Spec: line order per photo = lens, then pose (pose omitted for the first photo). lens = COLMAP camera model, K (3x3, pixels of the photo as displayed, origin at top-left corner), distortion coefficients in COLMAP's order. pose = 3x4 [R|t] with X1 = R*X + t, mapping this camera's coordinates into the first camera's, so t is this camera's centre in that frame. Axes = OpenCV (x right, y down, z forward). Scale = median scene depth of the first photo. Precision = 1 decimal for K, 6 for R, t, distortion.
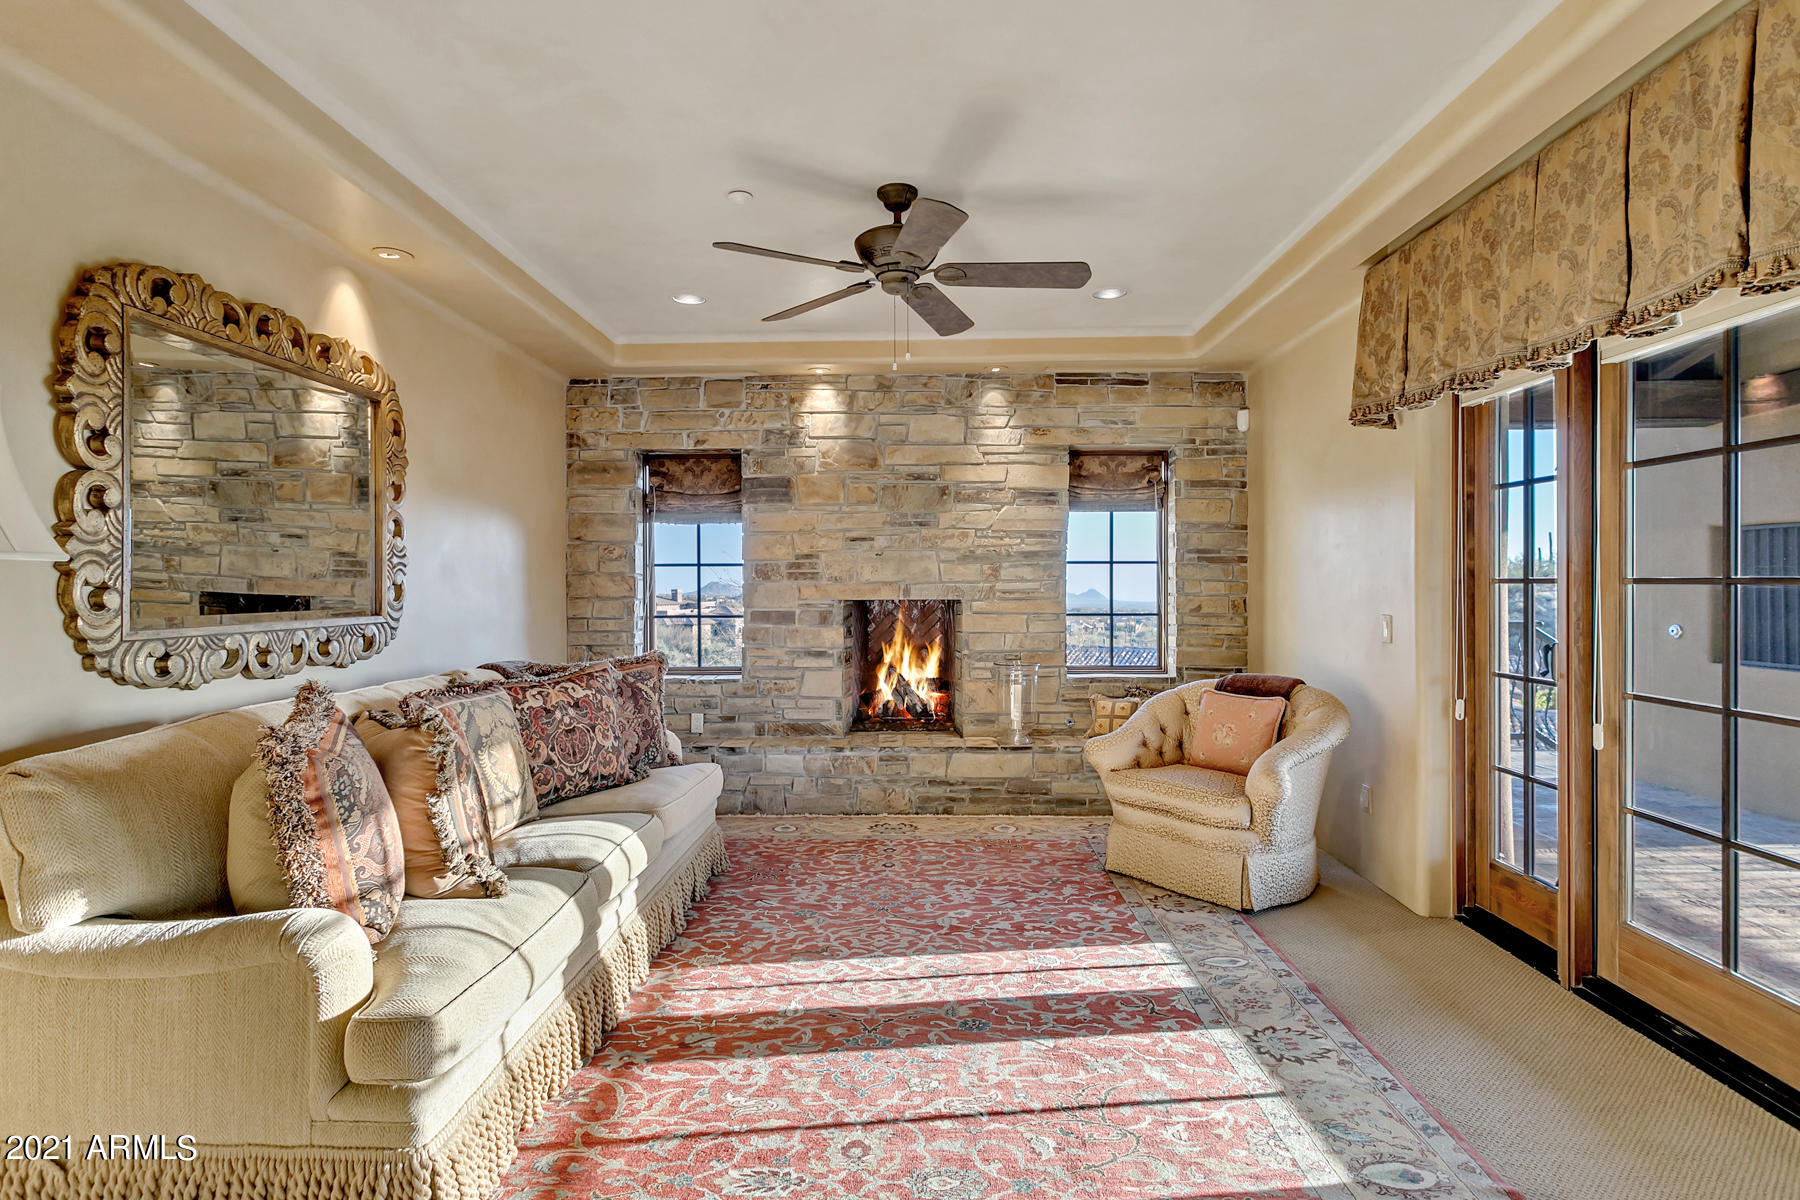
lens RADIAL K [[891.1, 0, 887.6], [0, 891.1, 590.6], [0, 0, 1]] dist [0.005697, 0.000632]
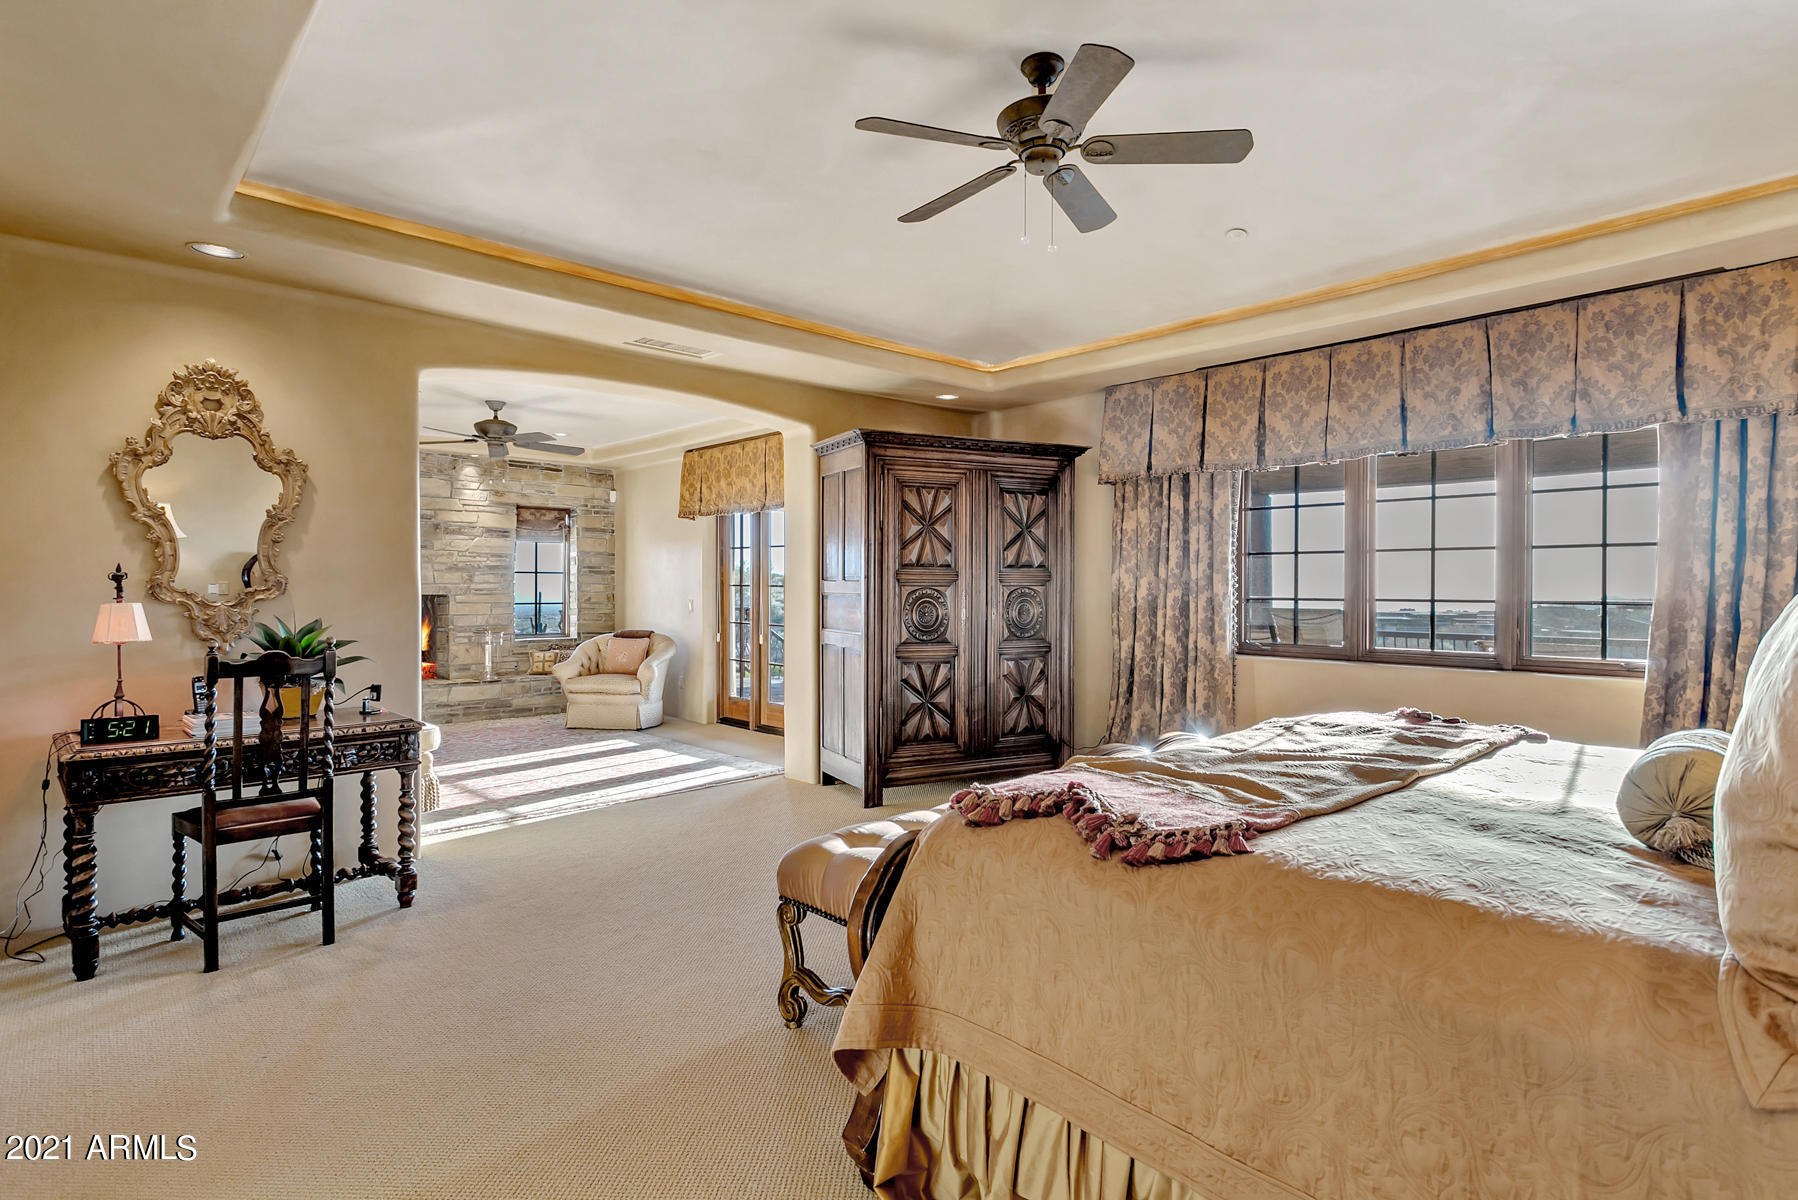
lens RADIAL K [[846.3, 0, 936.8], [0, 846.3, 585.5], [0, 0, 1]] dist [-0.002940, -0.000407]
pose [[0.663140, 0.004644, 0.748481, -0.483248], [-0.000668, 0.999984, -0.005613, 0.001659], [-0.748495, 0.003222, 0.663133, -0.682909]]
